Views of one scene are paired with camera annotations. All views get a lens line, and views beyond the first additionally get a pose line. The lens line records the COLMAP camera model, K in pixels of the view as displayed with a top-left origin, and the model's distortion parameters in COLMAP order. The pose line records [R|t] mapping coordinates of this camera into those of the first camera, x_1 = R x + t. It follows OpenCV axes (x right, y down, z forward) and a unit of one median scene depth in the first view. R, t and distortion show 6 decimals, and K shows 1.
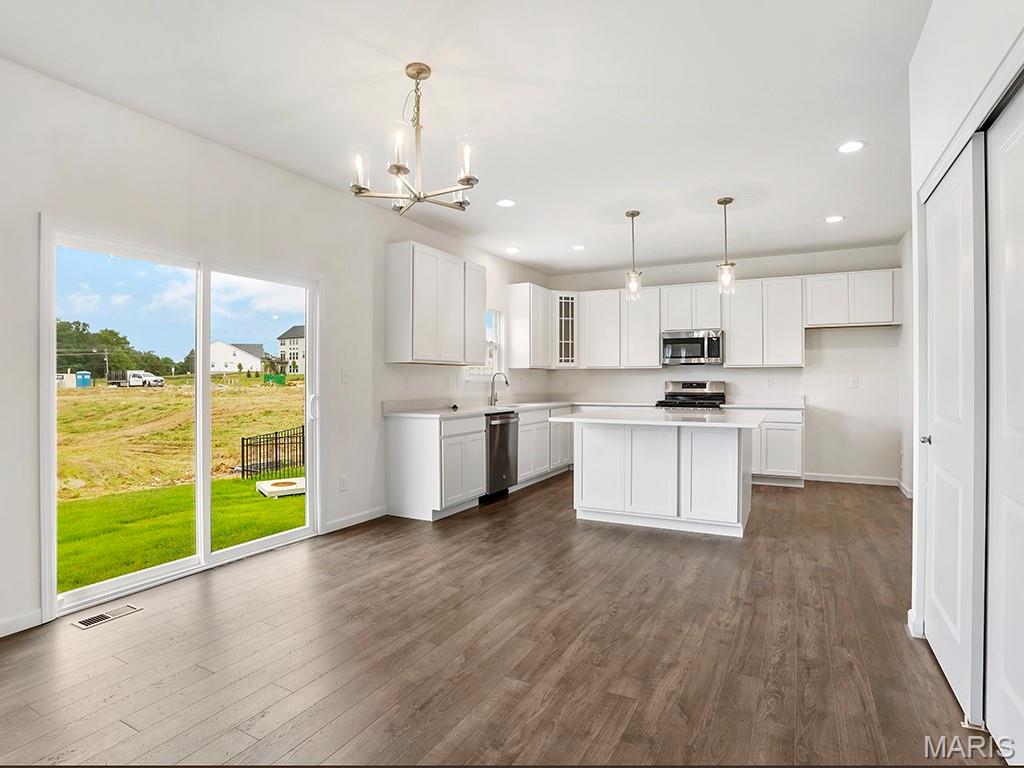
lens RADIAL K [[550.4, 0, 505.8], [0, 550.4, 378.0], [0, 0, 1]] dist [-0.052695, 0.022336]
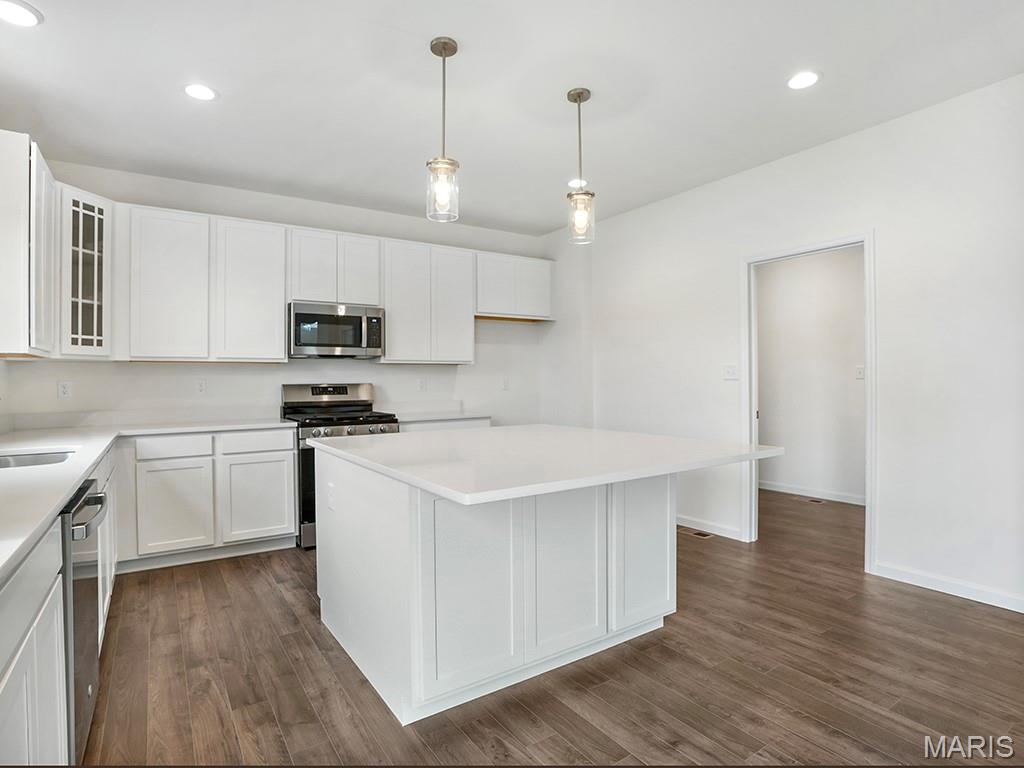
lens RADIAL K [[550.4, 0, 501.8], [0, 550.4, 380.5], [0, 0, 1]] dist [-0.052695, 0.022336]
pose [[0.476509, -0.003969, 0.879161, -0.136546], [0.003121, 0.999991, 0.002823, 0.001046], [-0.879164, 0.001398, 0.476517, 0.539091]]
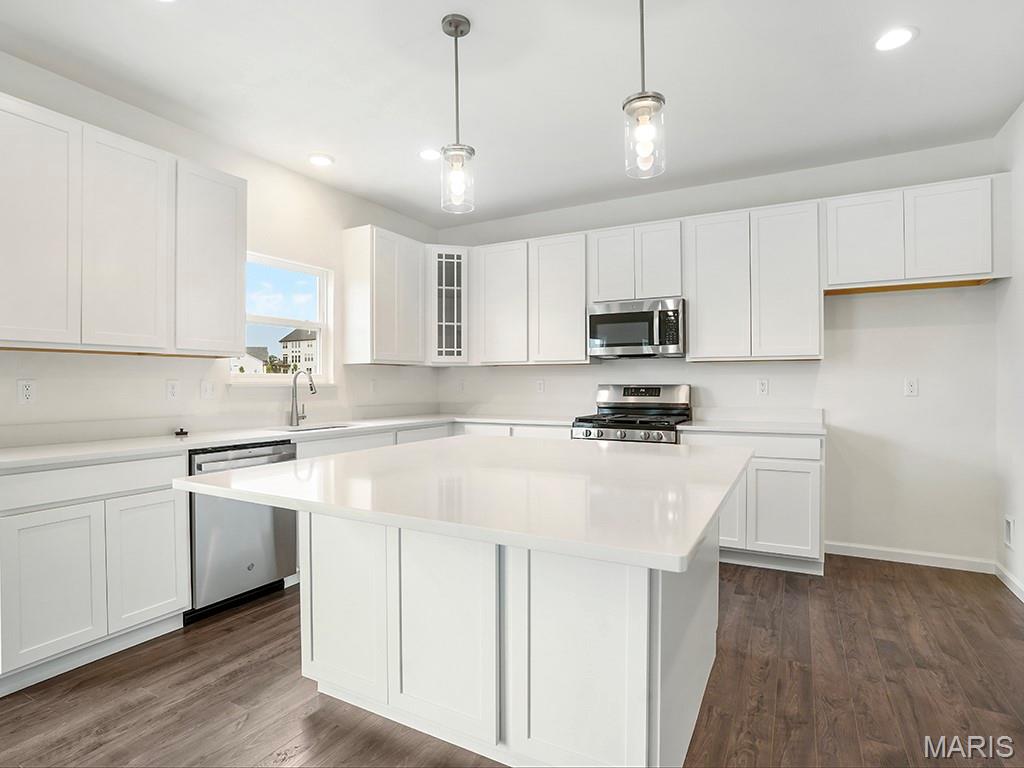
lens RADIAL K [[550.4, 0, 510.3], [0, 550.4, 380.6], [0, 0, 1]] dist [-0.052695, 0.022336]
pose [[0.999999, -0.001558, -0.000117, 0.205421], [0.001558, 0.999999, -0.000064, 0.001445], [0.000117, 0.000063, 1.000000, 0.399862]]
